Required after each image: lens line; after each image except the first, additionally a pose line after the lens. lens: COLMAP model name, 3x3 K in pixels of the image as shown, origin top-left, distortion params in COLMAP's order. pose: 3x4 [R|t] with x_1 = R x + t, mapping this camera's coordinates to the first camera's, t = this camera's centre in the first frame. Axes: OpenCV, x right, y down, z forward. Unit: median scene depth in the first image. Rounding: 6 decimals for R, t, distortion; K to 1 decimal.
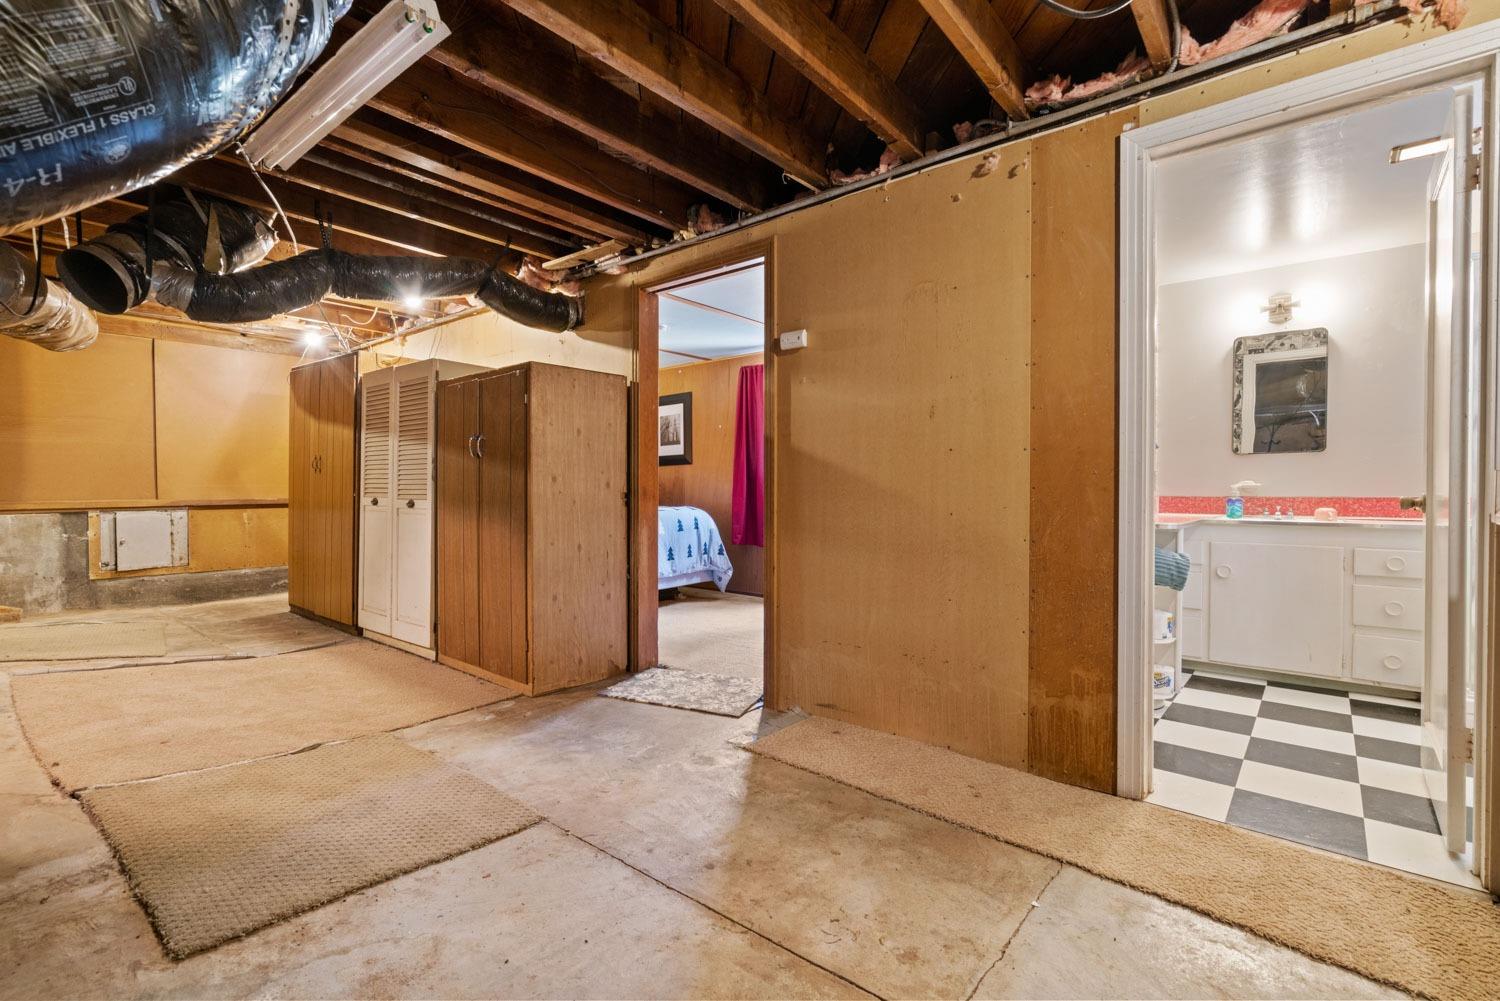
lens RADIAL K [[682.1, 0, 750.9], [0, 682.1, 496.9], [0, 0, 1]] dist [-0.010045, 0.000961]
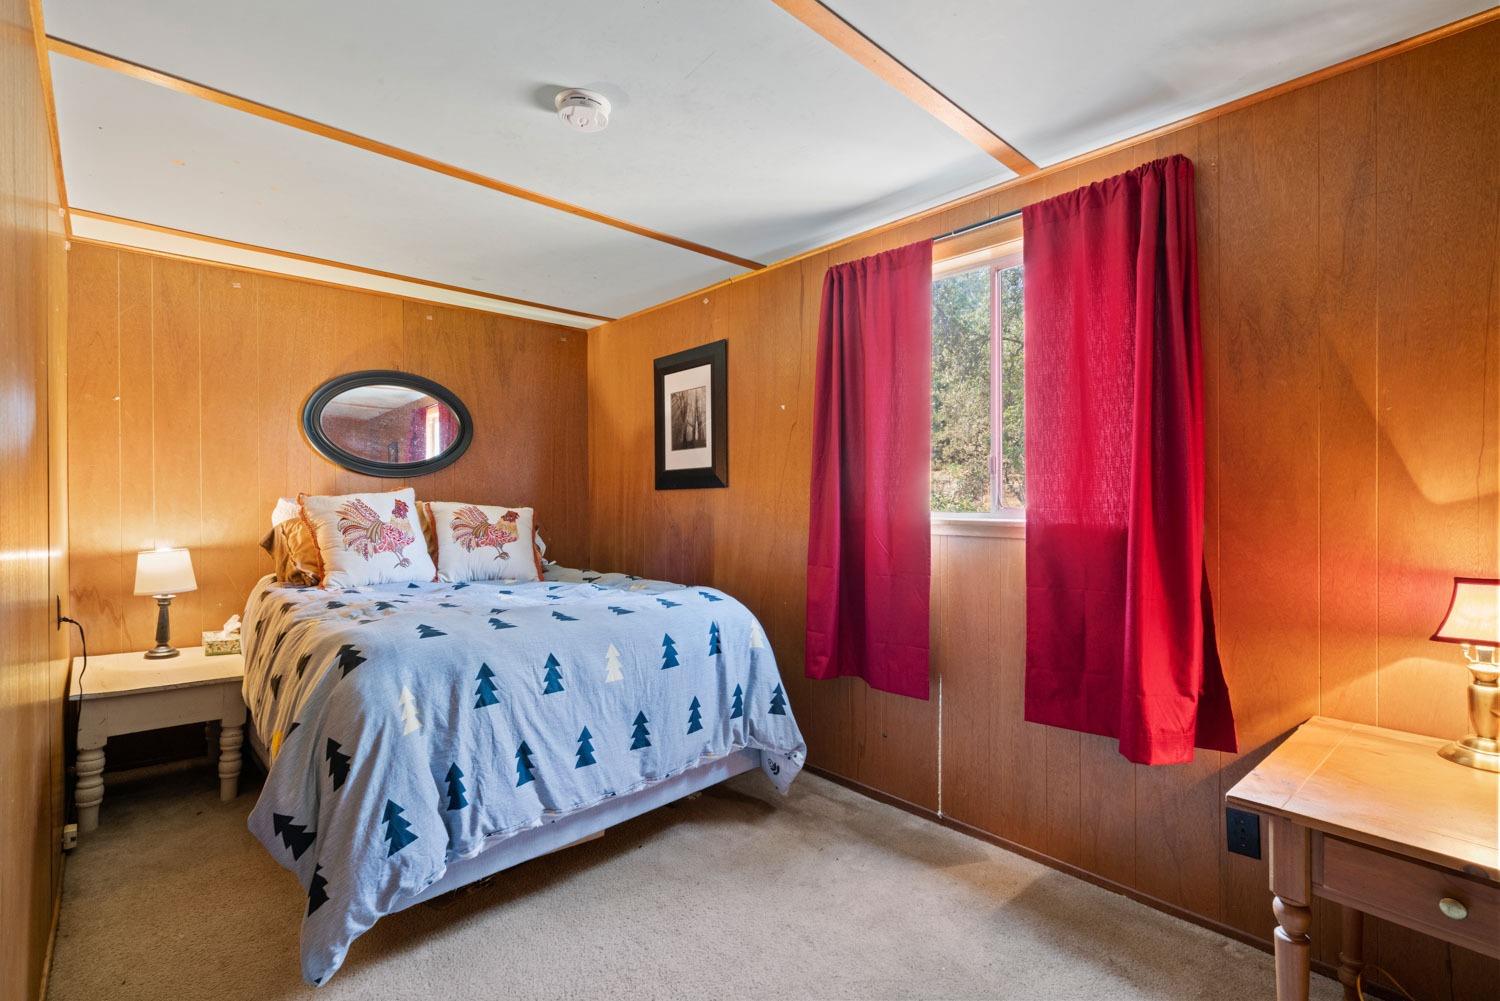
lens RADIAL K [[682.1, 0, 752.9], [0, 682.1, 500.5], [0, 0, 1]] dist [-0.010045, 0.000961]
pose [[0.991349, -0.000136, -0.131252, -0.004777], [-0.000593, 0.999985, -0.005515, -0.039233], [0.131251, 0.005545, 0.991334, 0.571326]]
